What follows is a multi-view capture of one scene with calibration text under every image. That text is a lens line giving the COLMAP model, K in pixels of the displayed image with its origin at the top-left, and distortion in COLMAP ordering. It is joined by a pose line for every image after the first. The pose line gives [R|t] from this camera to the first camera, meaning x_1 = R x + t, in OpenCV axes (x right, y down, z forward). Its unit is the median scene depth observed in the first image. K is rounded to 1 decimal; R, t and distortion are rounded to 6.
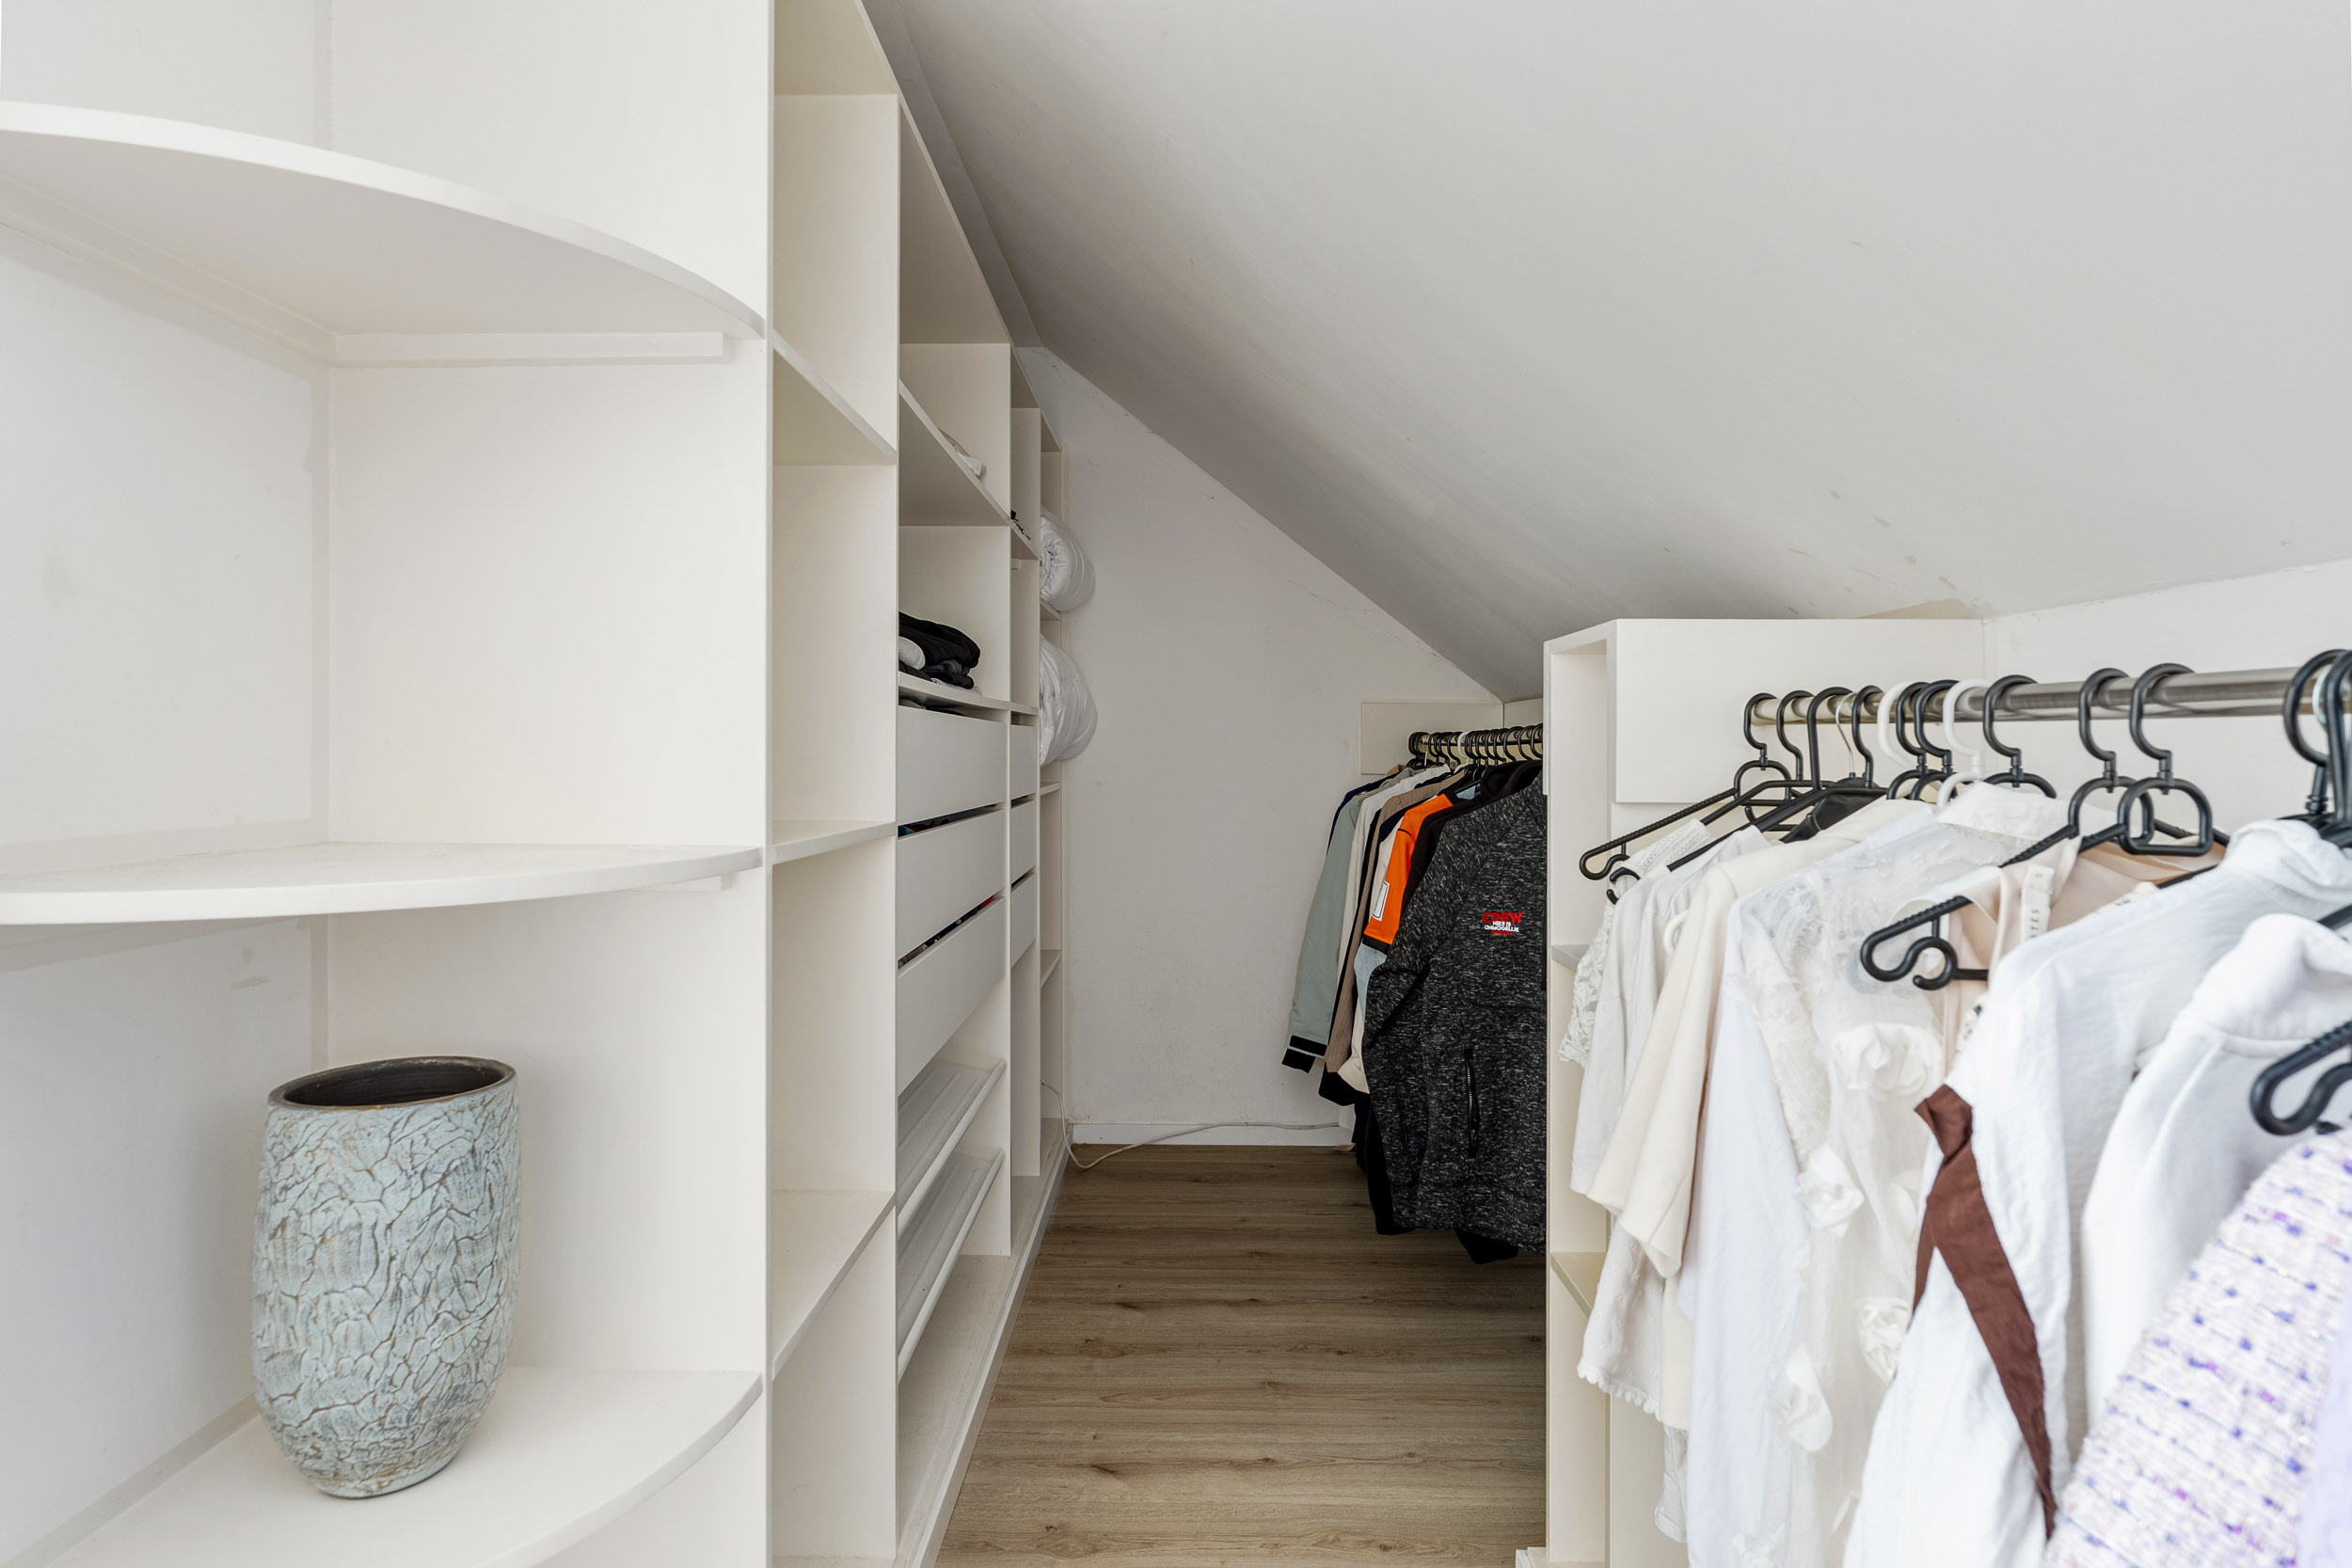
lens RADIAL K [[1233.4, 0, 1174.6], [0, 1233.4, 772.4], [0, 0, 1]] dist [-0.003846, -0.000777]
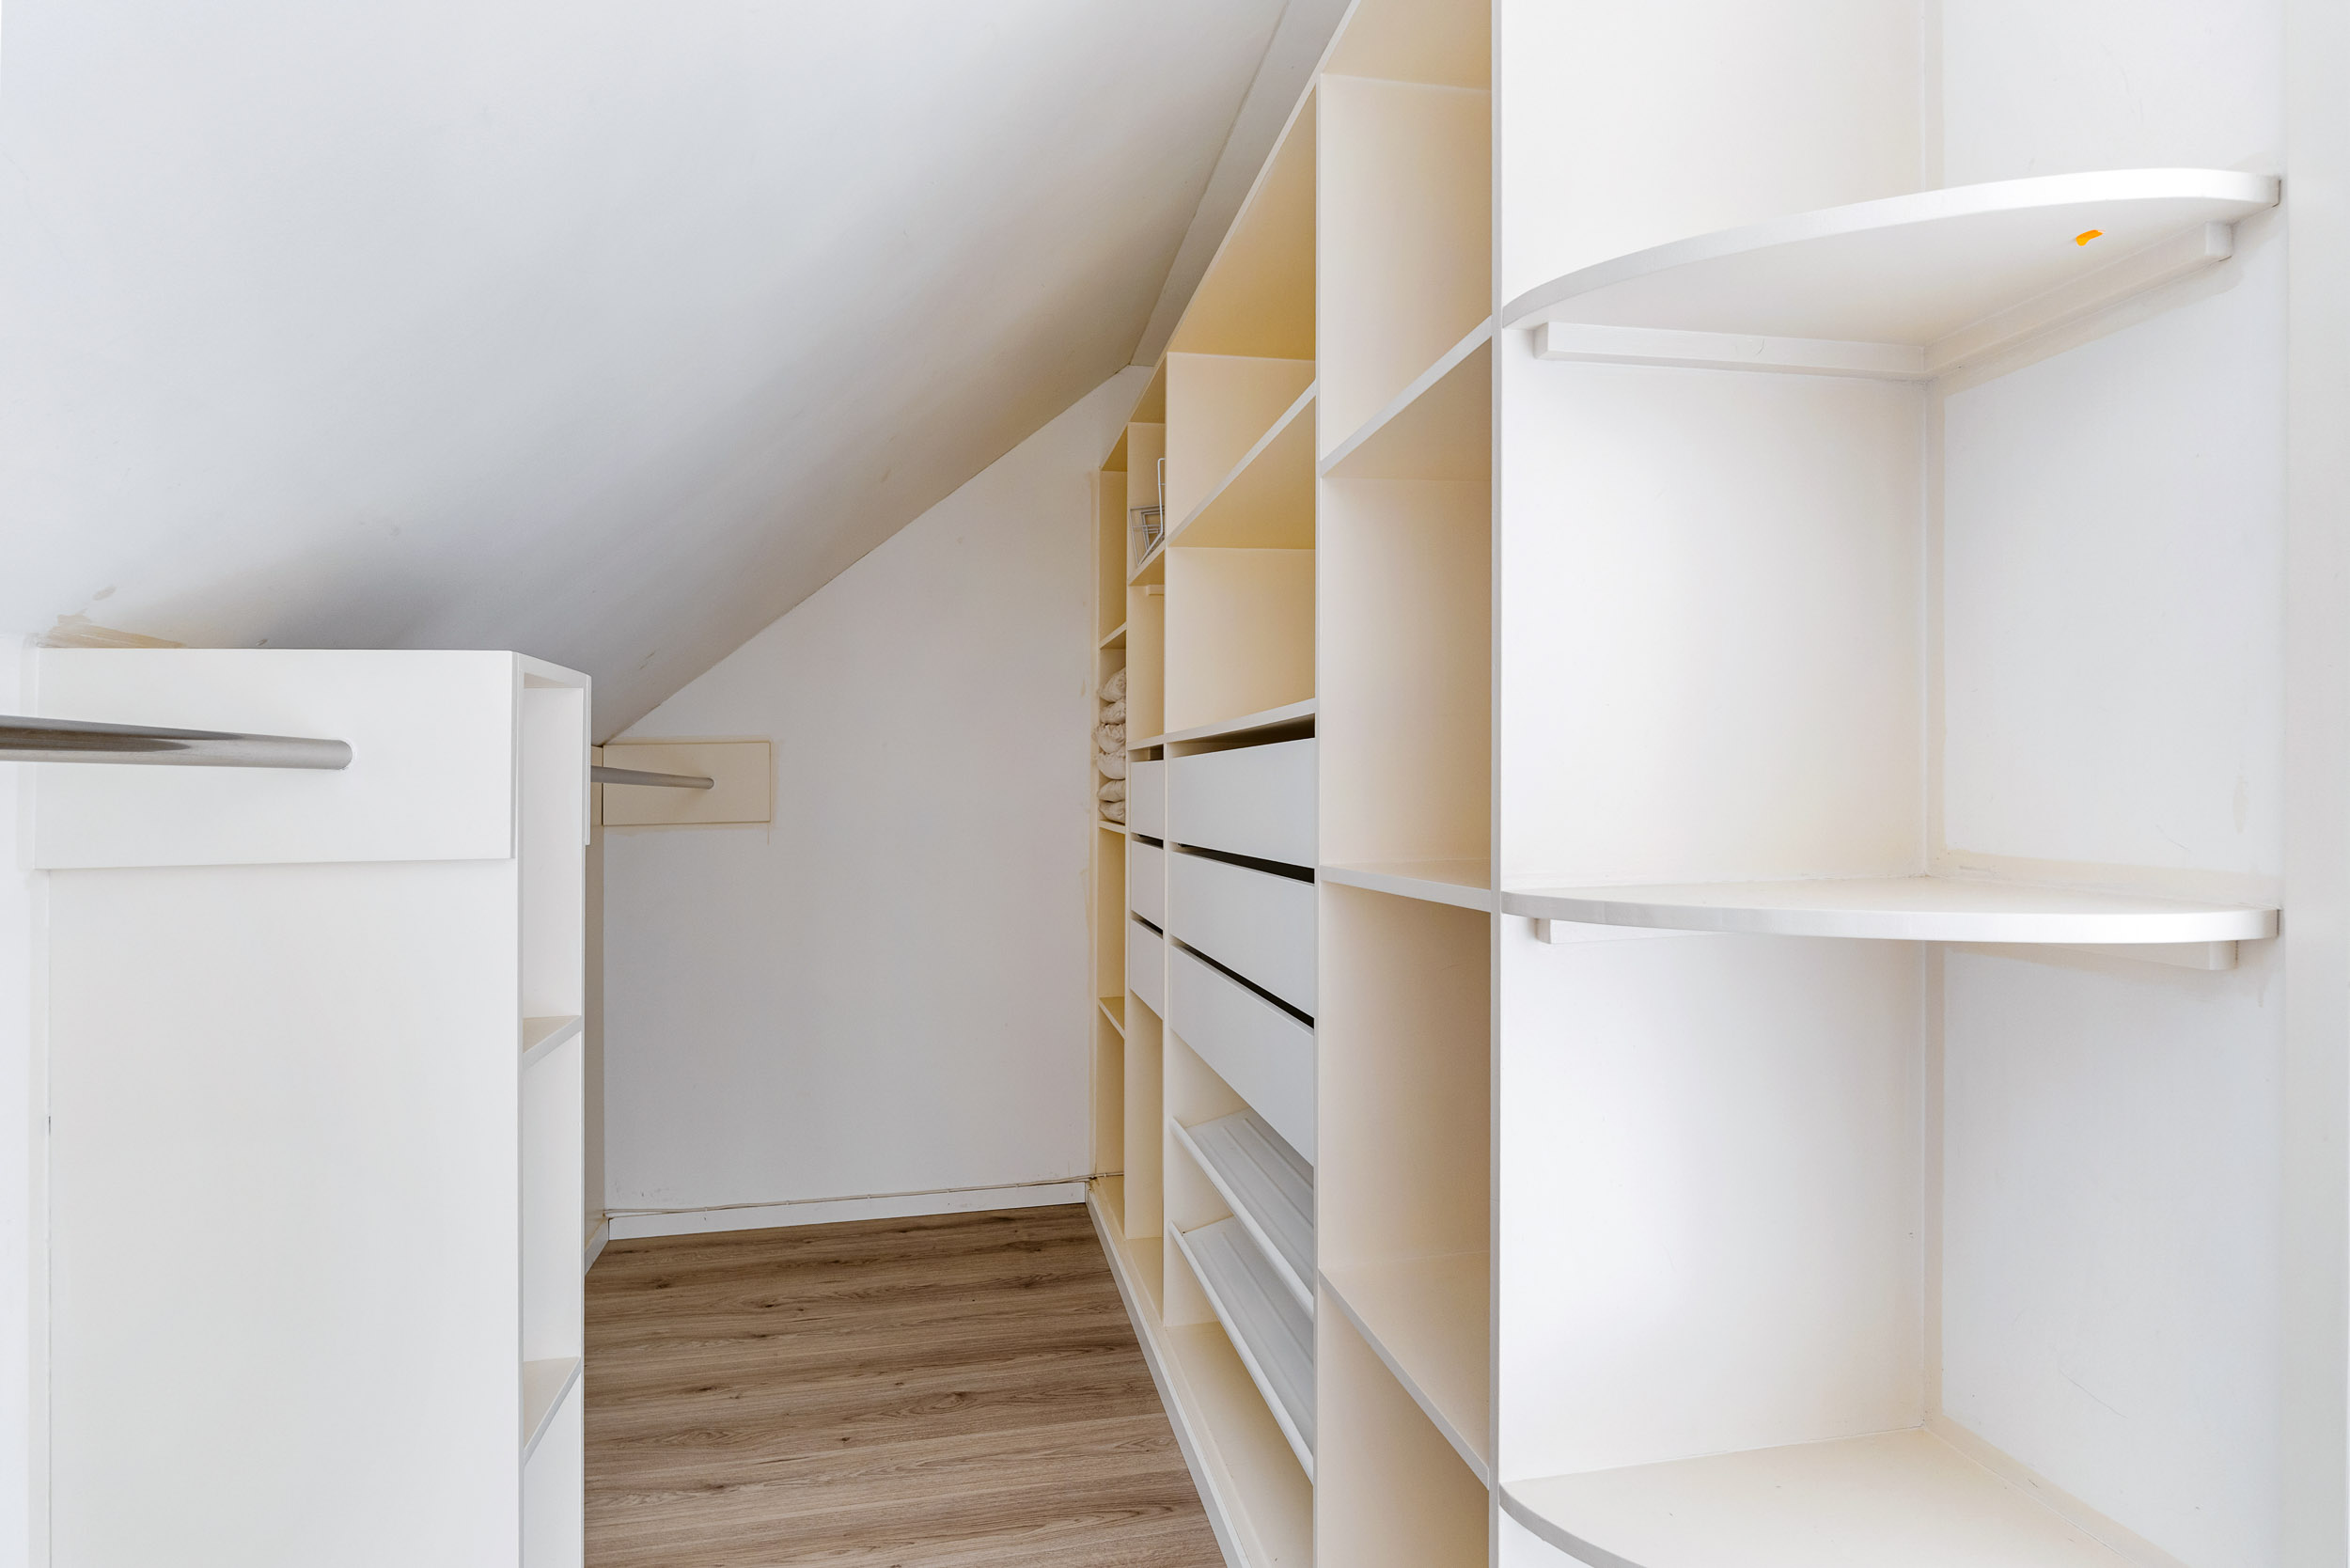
lens RADIAL K [[1232.5, 0, 1174.6], [0, 1232.5, 782.7], [0, 0, 1]] dist [-0.003846, -0.000777]
pose [[-0.975146, 0.024051, -0.220252, 0.062553], [0.021336, 0.999664, 0.014696, -0.036080], [0.220532, 0.009631, -0.975332, 2.316602]]
